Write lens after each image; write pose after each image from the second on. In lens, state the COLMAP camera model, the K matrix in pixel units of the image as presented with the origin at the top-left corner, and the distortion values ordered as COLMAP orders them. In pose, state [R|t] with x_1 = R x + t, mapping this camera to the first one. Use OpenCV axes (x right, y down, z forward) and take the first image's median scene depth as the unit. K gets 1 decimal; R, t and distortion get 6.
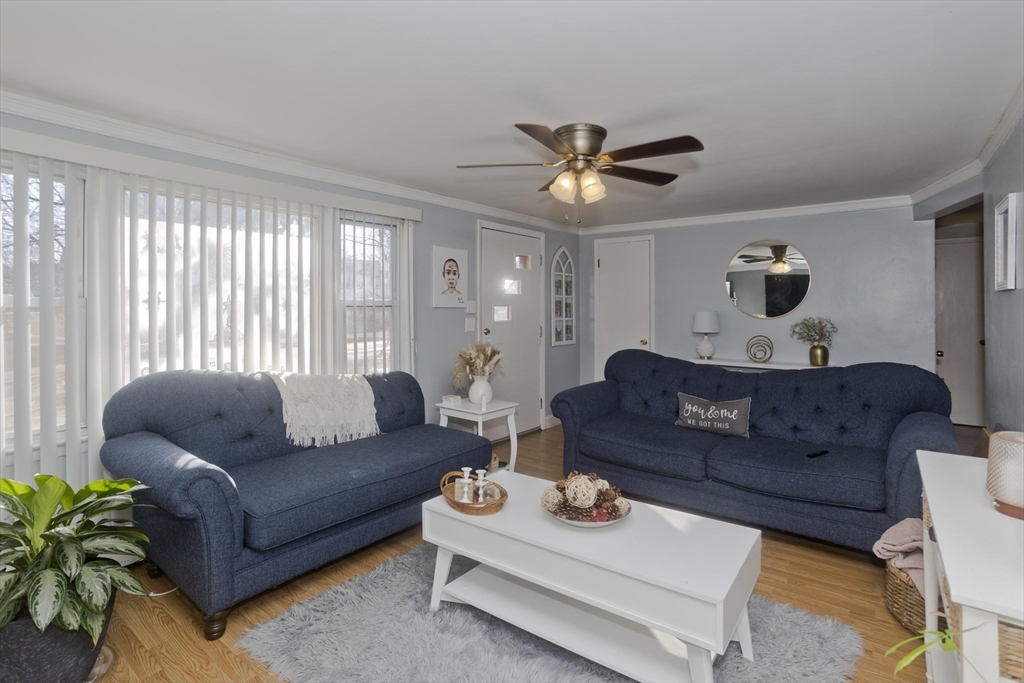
lens RADIAL K [[506.2, 0, 510.5], [0, 506.2, 329.0], [0, 0, 1]] dist [-0.054562, 0.029019]
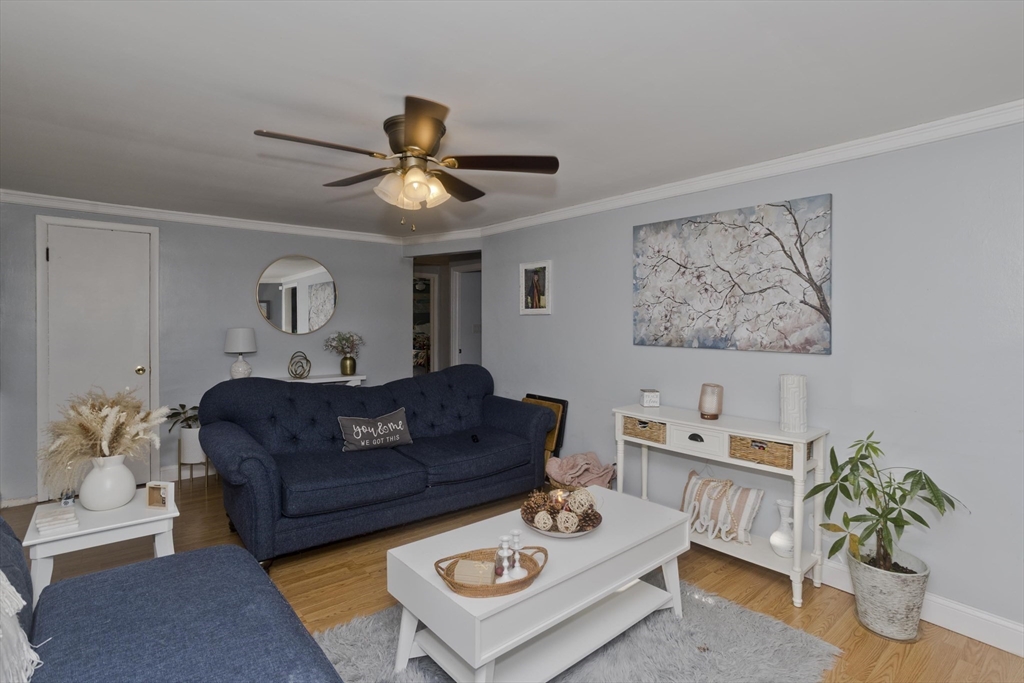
lens RADIAL K [[506.2, 0, 510.5], [0, 506.2, 329.0], [0, 0, 1]] dist [-0.054562, 0.029019]
pose [[0.211554, -0.014606, 0.977257, -0.487858], [0.041680, 0.999114, 0.005910, -0.025589], [-0.976477, 0.039482, 0.211975, 0.488571]]
